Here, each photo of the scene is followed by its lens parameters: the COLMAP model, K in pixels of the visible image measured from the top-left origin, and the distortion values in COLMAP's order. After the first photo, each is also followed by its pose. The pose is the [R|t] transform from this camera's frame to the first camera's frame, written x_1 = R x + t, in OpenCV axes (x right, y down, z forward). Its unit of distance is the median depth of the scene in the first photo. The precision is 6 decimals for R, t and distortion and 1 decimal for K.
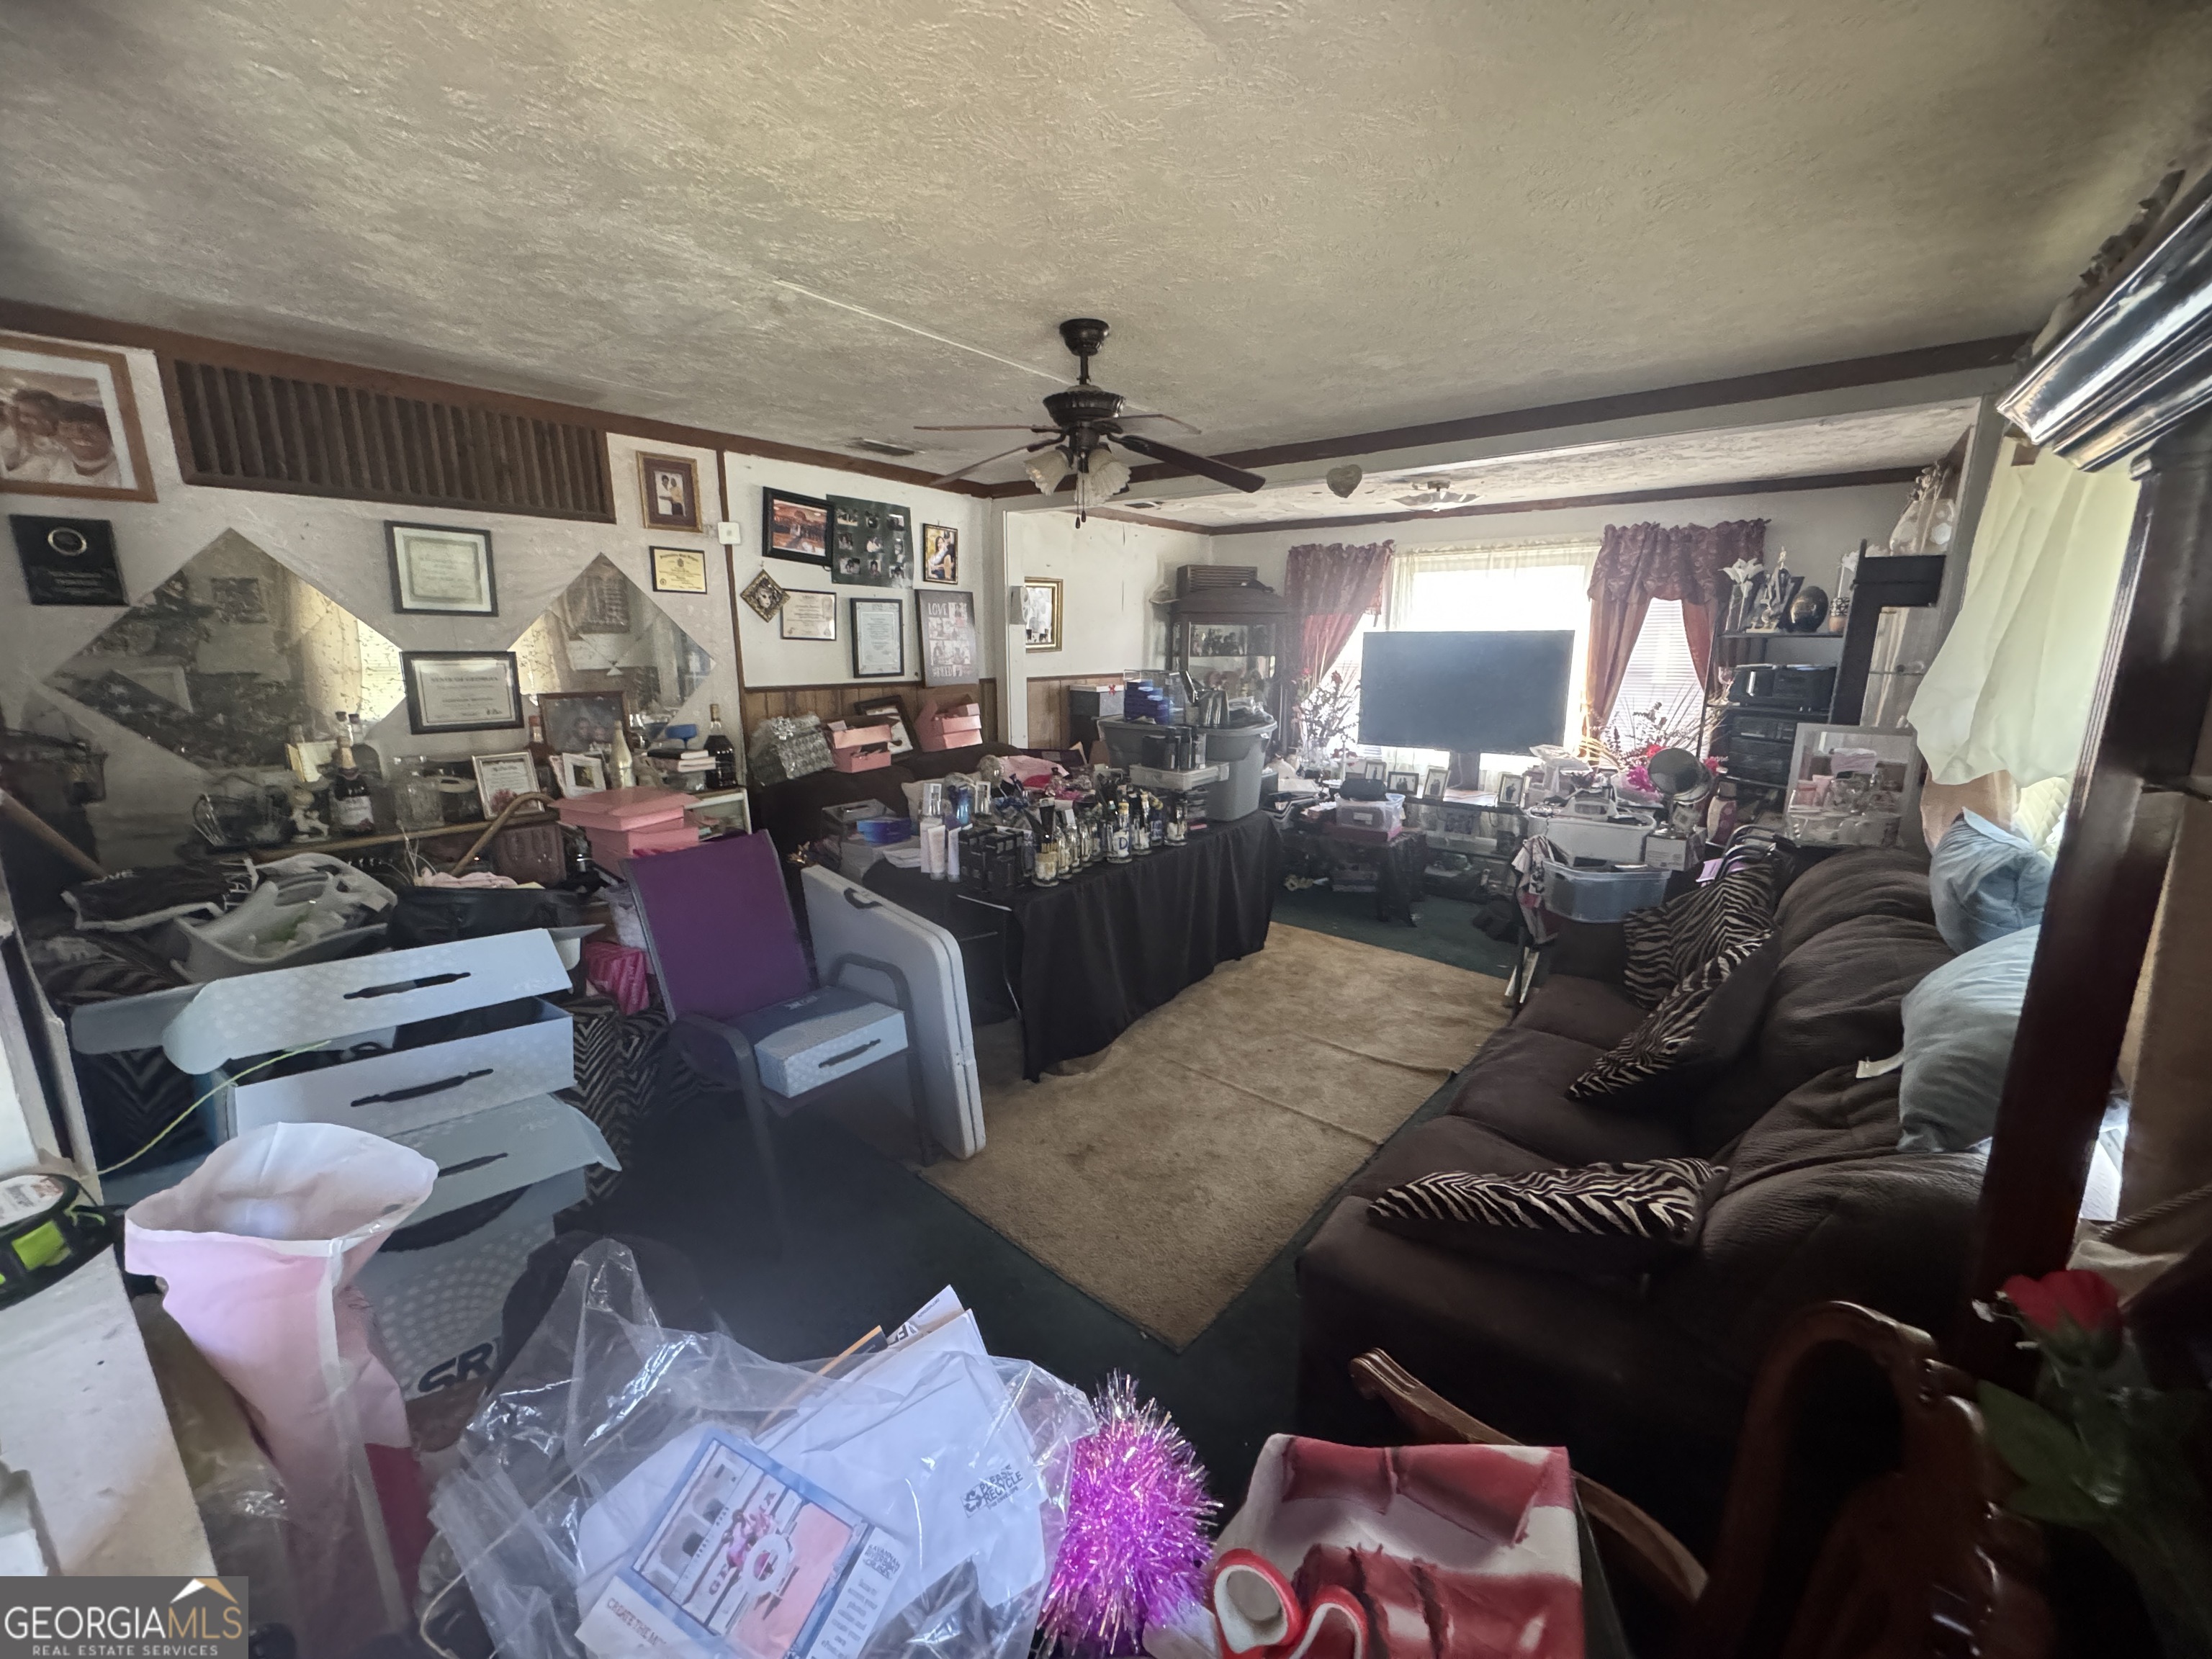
lens RADIAL K [[893.9, 0, 1105.7], [0, 893.9, 828.3], [0, 0, 1]] dist [0.003074, -0.000092]
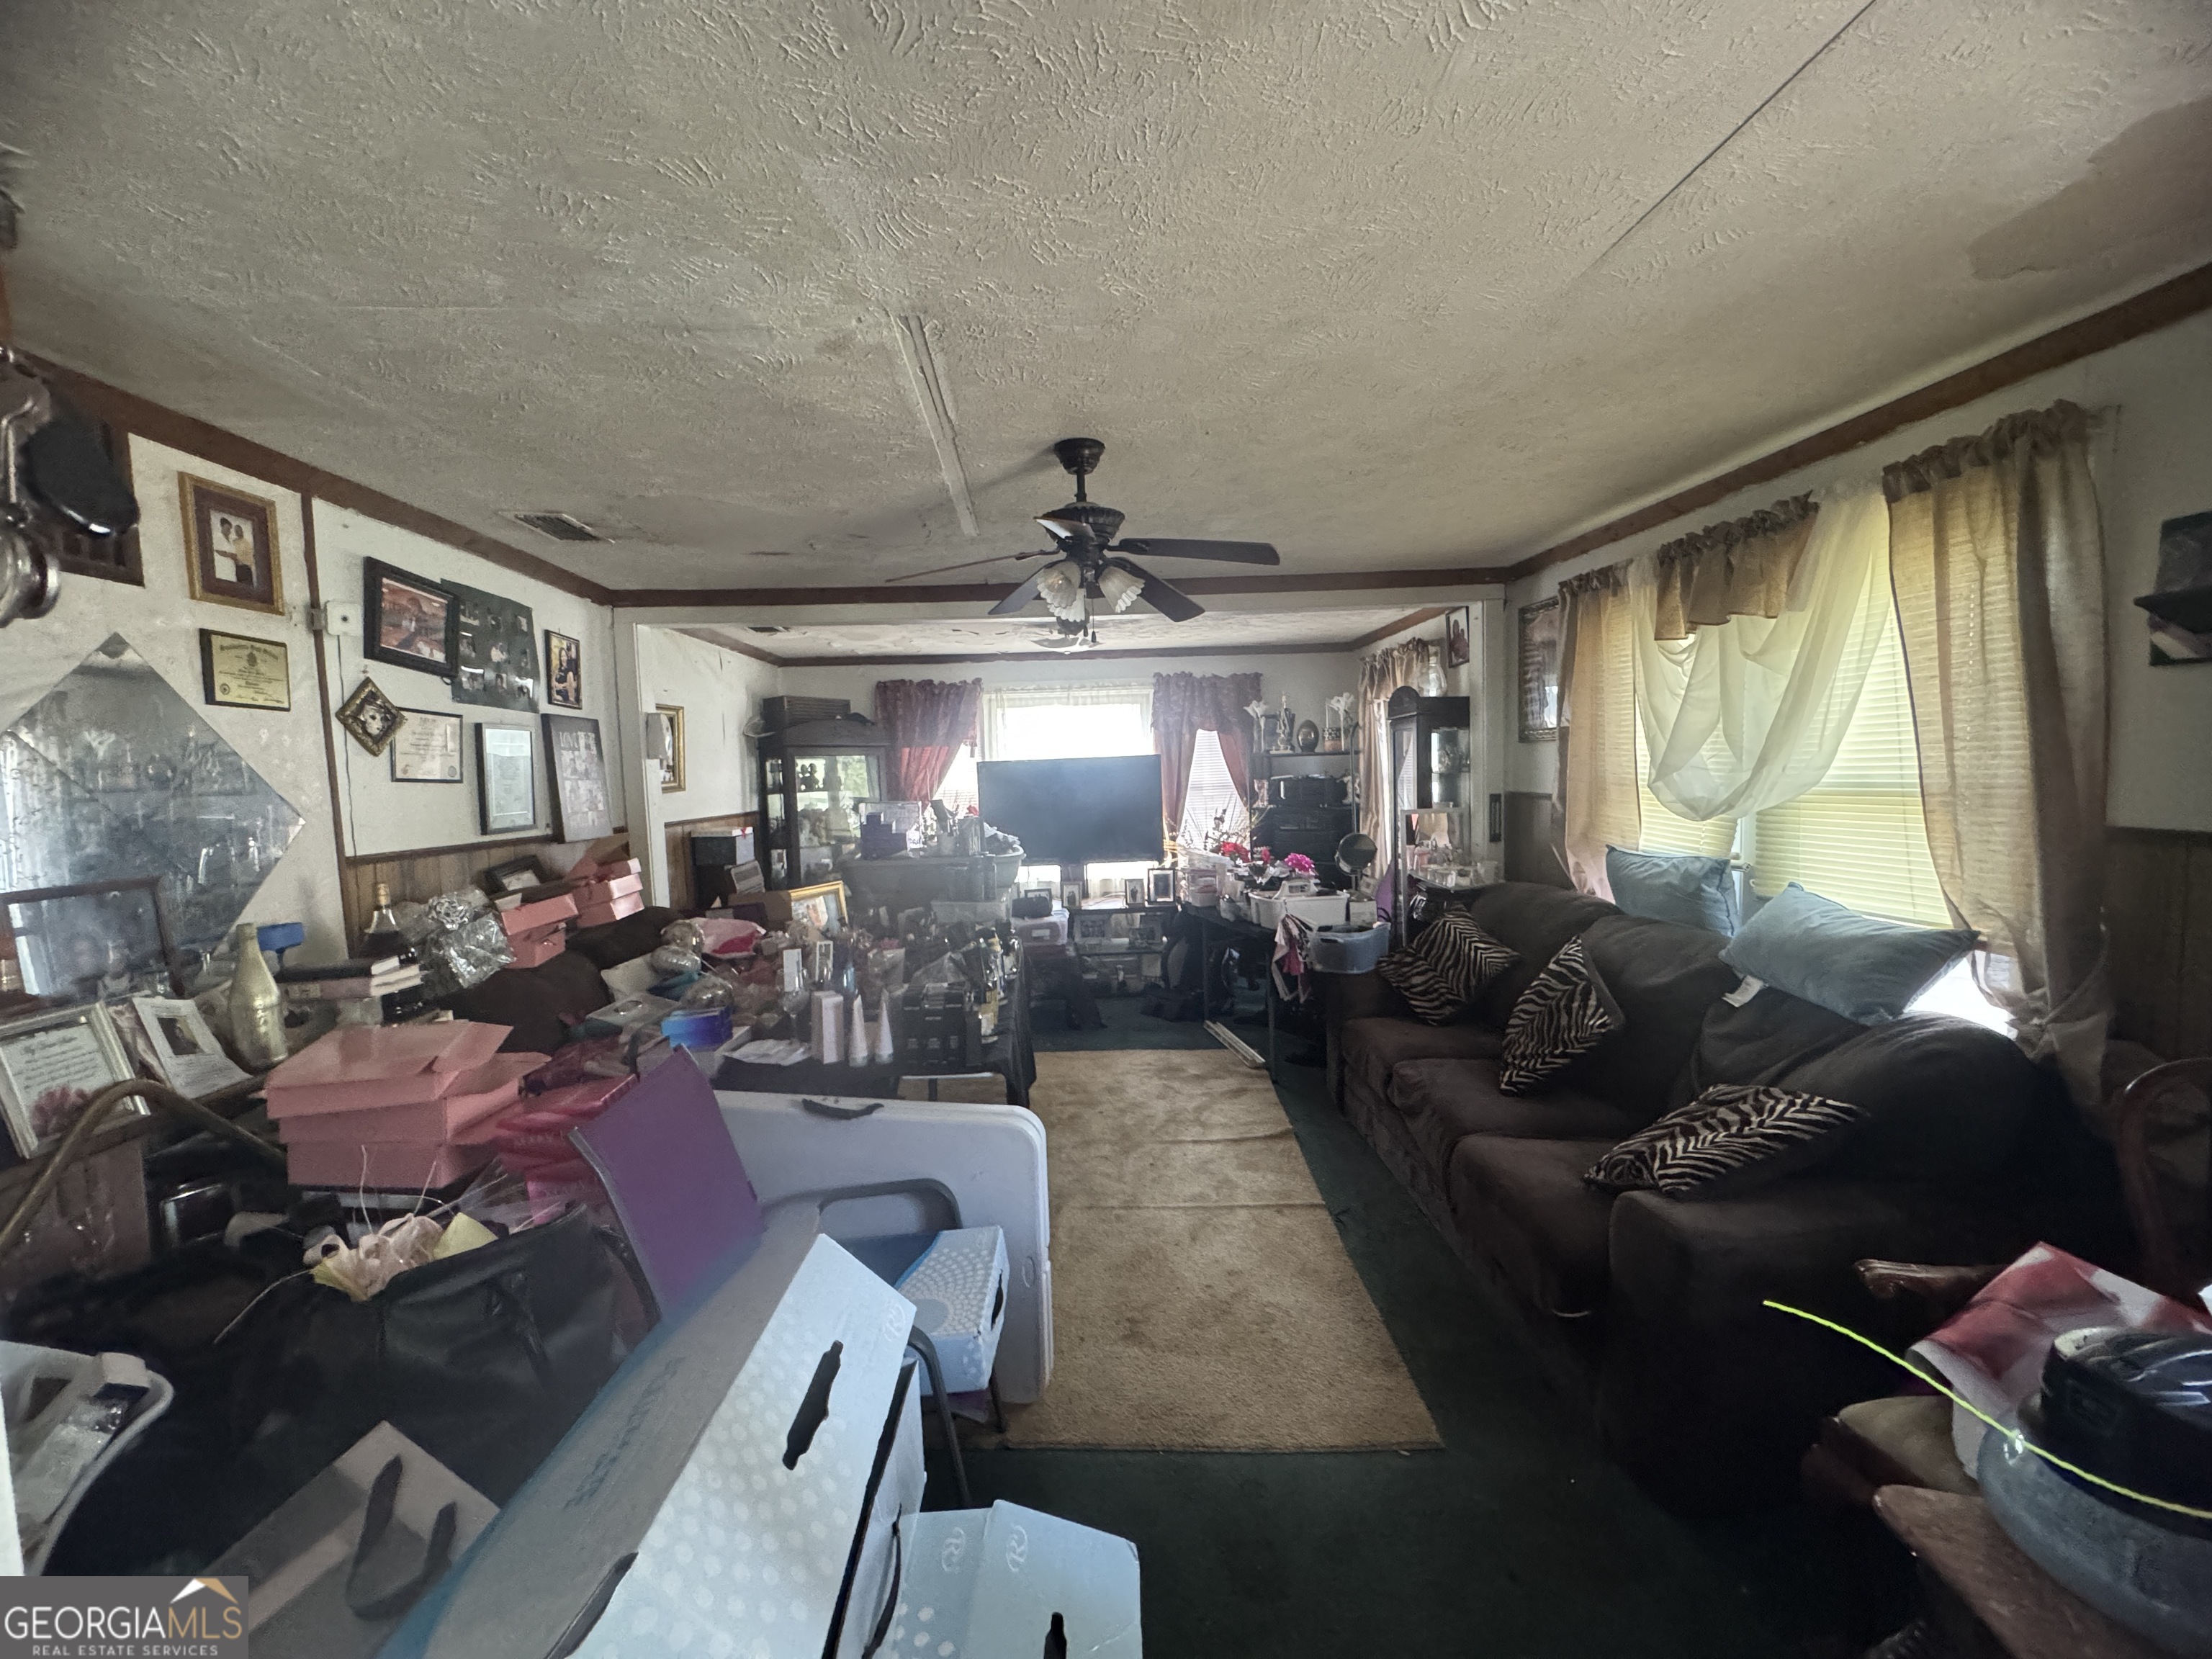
lens RADIAL K [[893.9, 0, 1111.4], [0, 893.9, 830.9], [0, 0, 1]] dist [0.003074, -0.000092]
pose [[0.758360, -0.072076, 0.647838, -0.369892], [0.170423, 0.981222, -0.090331, -0.025741], [-0.629162, 0.178910, 0.756403, 0.168938]]
